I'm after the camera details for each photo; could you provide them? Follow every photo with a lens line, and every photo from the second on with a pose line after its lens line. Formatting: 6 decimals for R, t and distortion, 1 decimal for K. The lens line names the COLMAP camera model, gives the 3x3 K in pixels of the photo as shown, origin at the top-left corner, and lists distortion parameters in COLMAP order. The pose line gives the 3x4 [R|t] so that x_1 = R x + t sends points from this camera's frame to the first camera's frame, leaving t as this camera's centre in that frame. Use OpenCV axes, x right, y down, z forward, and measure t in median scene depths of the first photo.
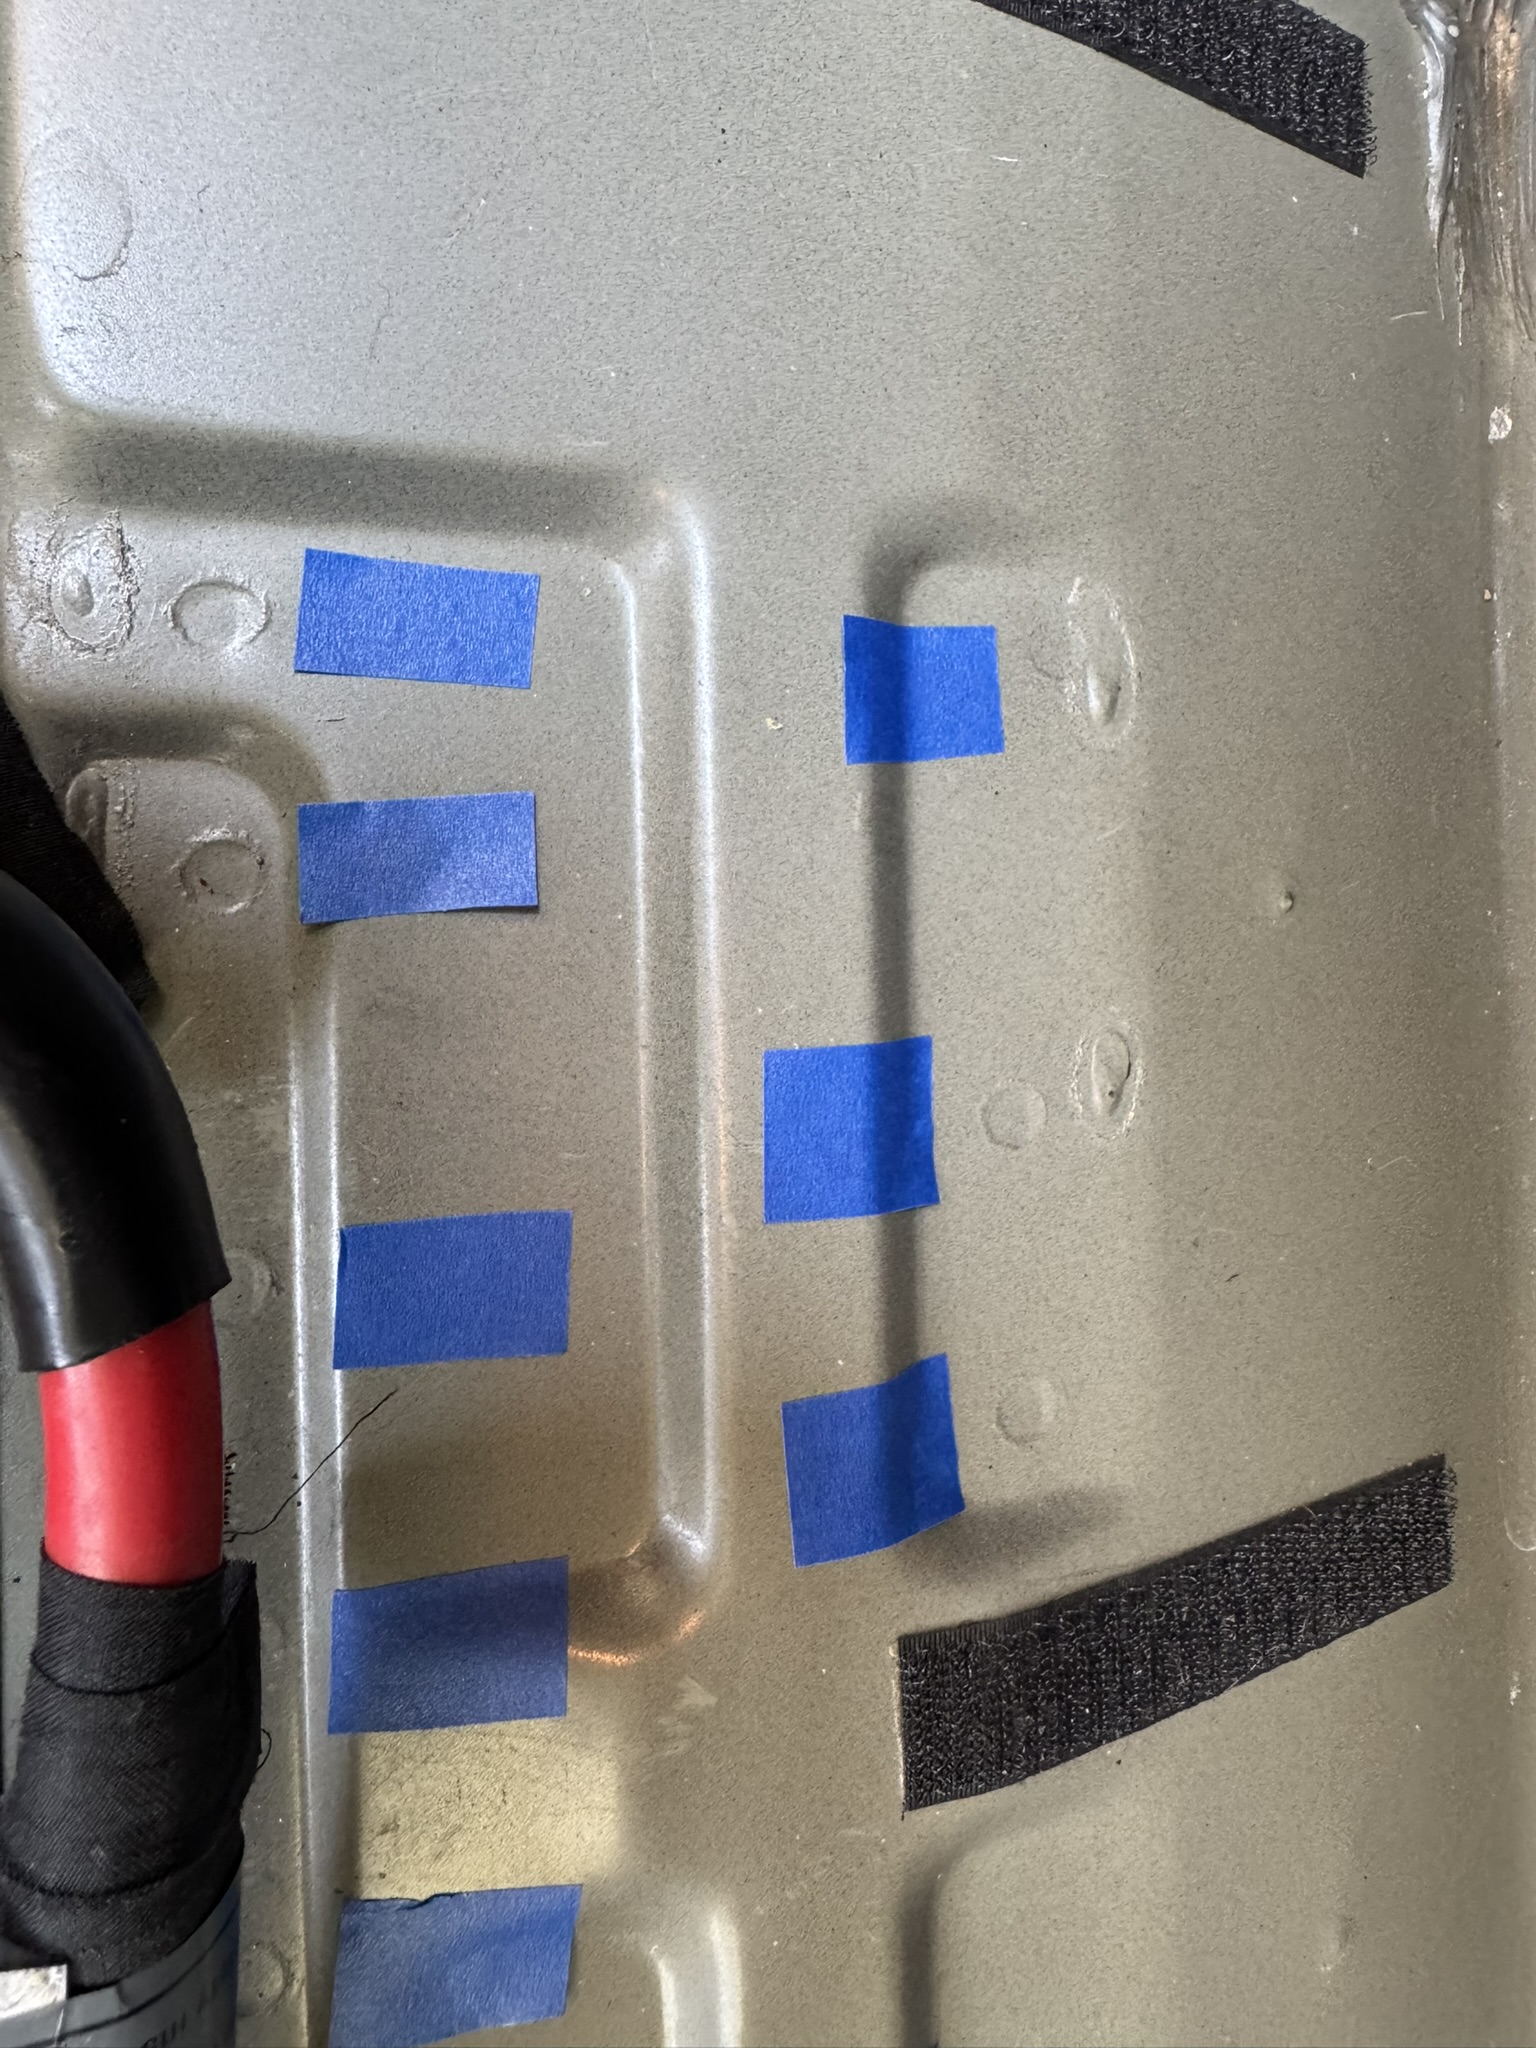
lens RADIAL K [[1454.6, 0, 773.9], [0, 1454.6, 943.9], [0, 0, 1]] dist [0.000679, 0.004109]
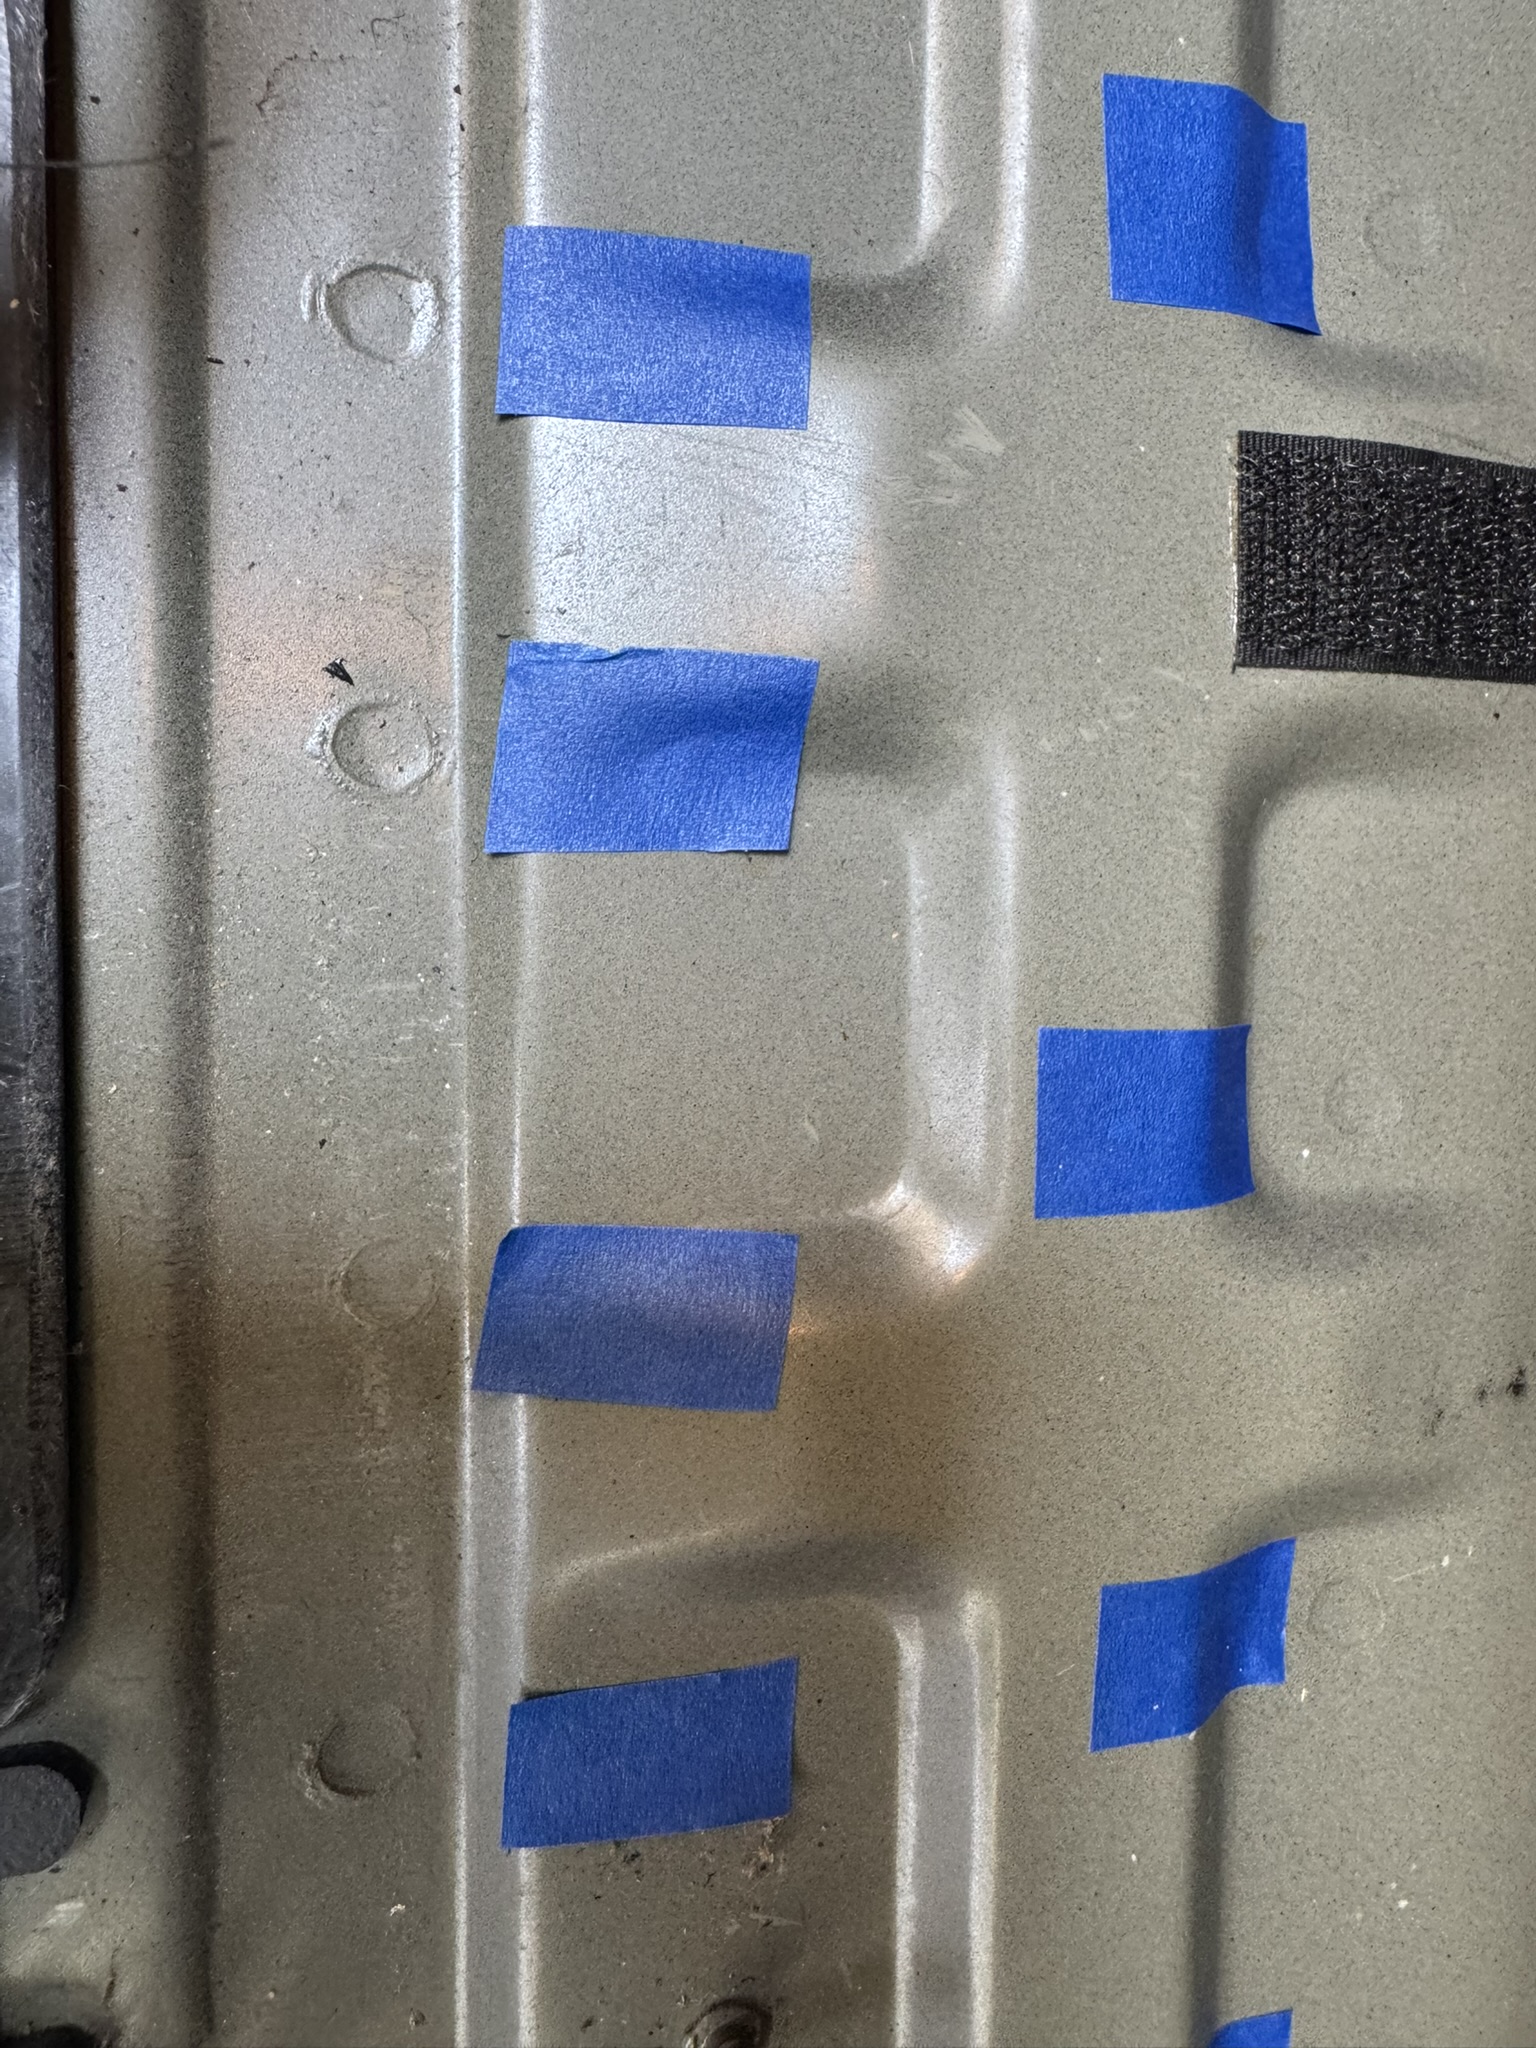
lens RADIAL K [[1454.6, 0, 773.9], [0, 1454.6, 943.9], [0, 0, 1]] dist [0.000679, 0.004109]
pose [[0.997371, 0.036940, -0.062342, -0.095649], [-0.033559, 0.997953, 0.054436, 0.698641], [0.064225, -0.052201, 0.996569, 0.222697]]
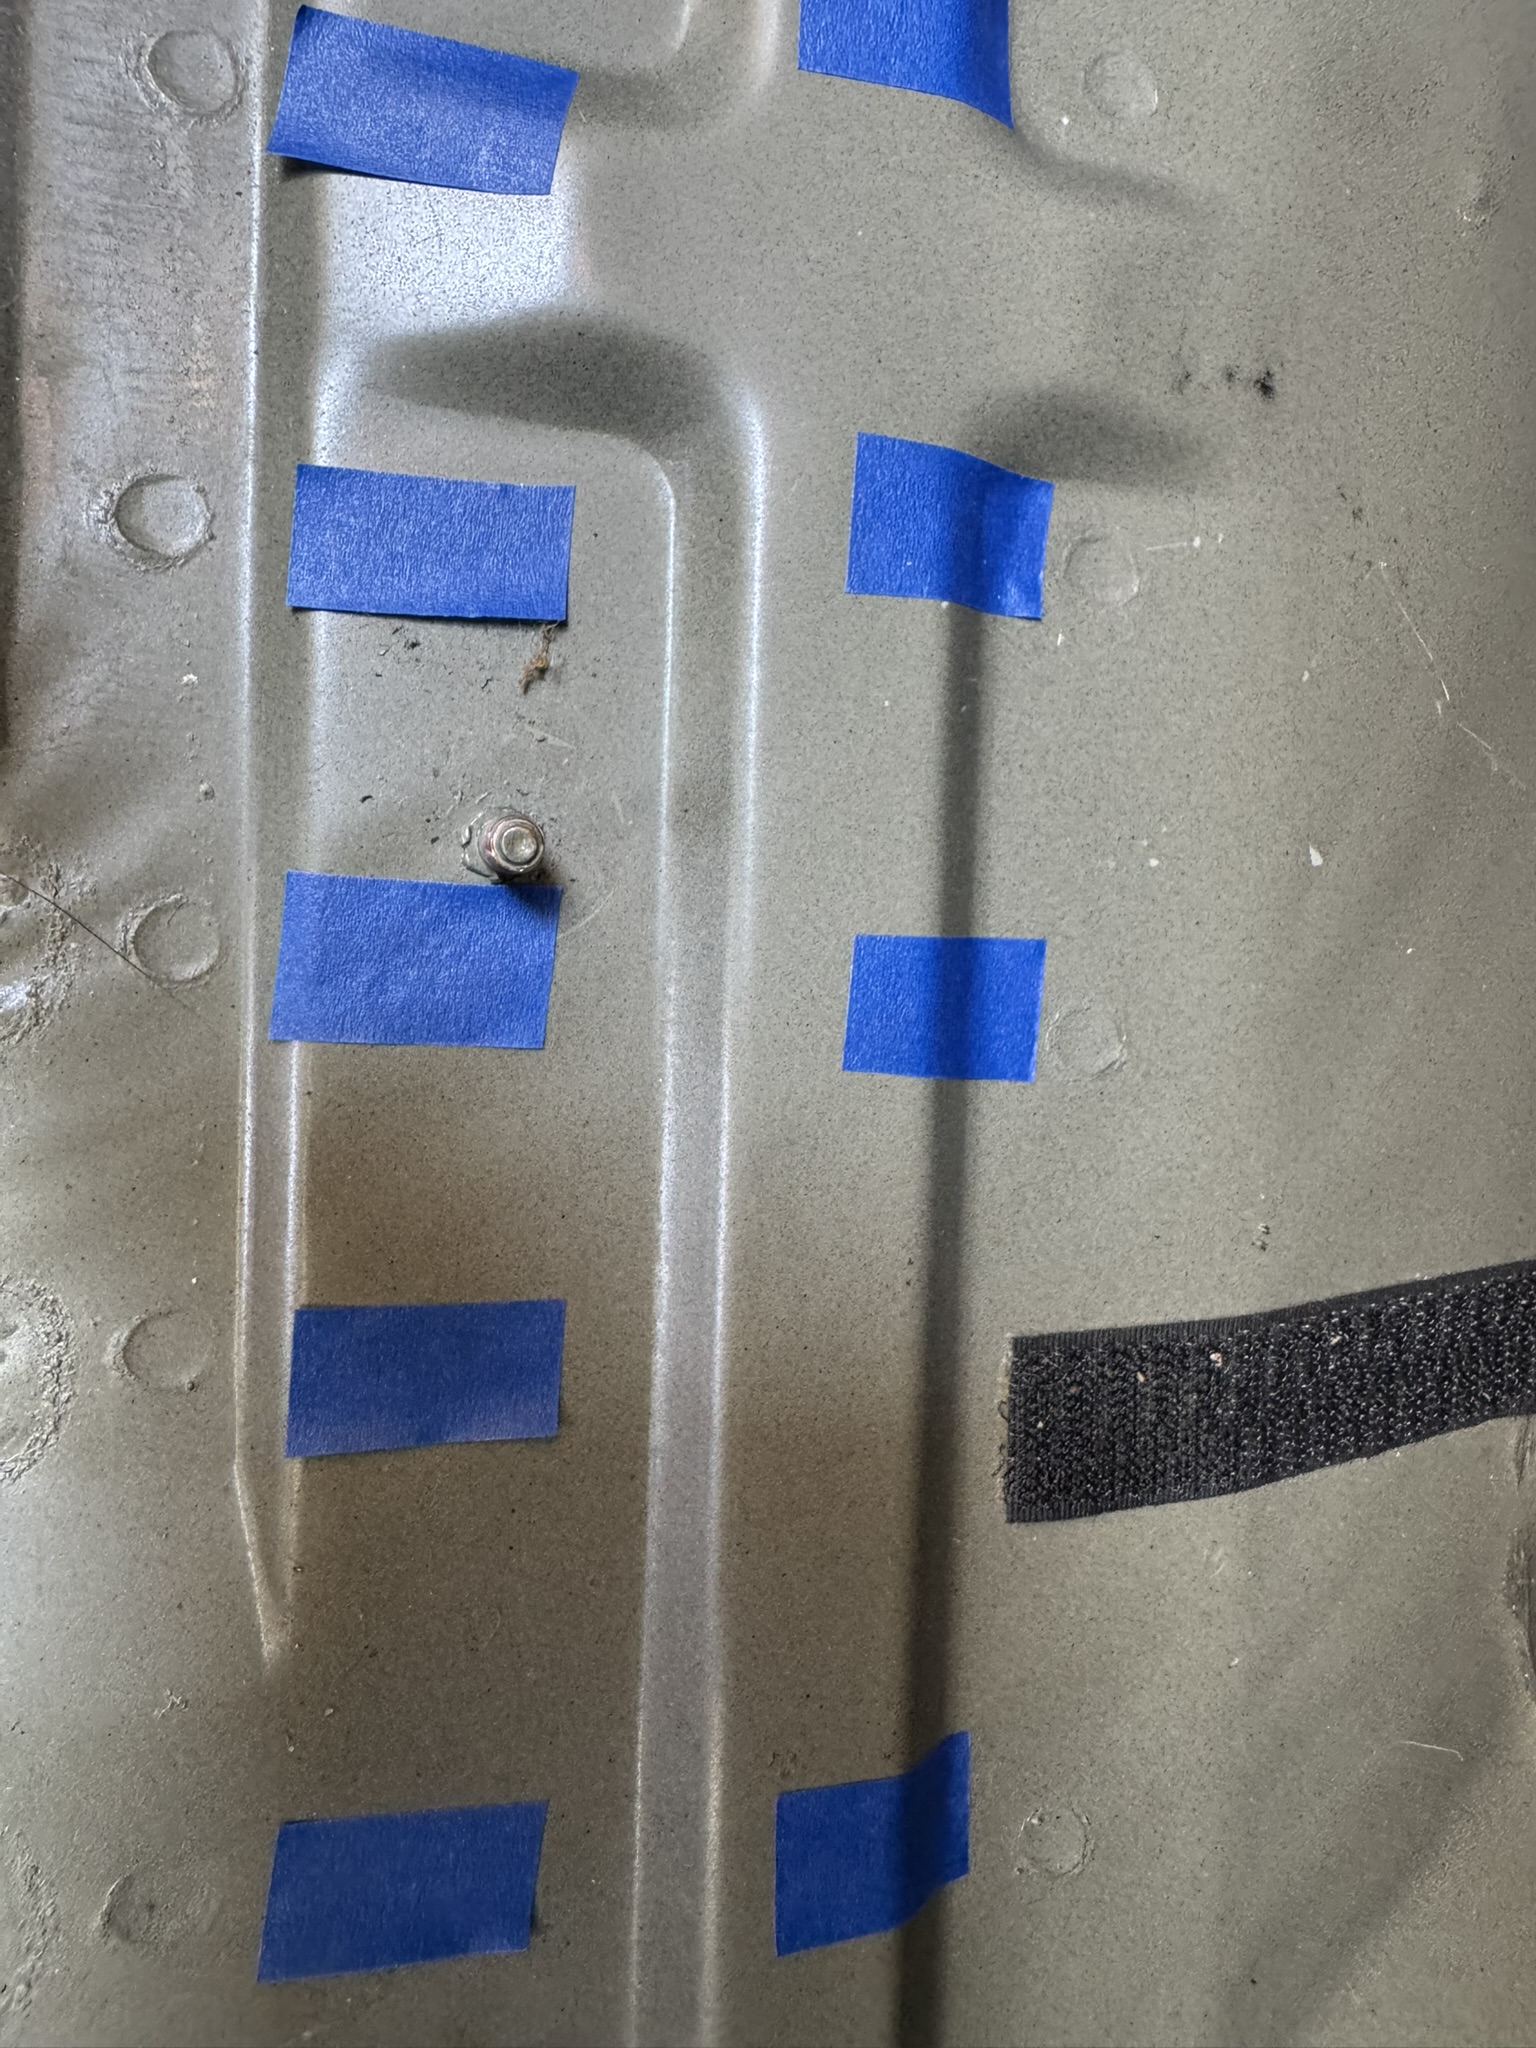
lens RADIAL K [[1454.6, 0, 773.9], [0, 1454.6, 943.9], [0, 0, 1]] dist [0.000679, 0.004109]
pose [[0.997709, 0.054990, -0.039396, 0.039648], [-0.053906, 0.998152, 0.028051, 1.331450], [0.040866, -0.025863, 0.998830, 0.142889]]
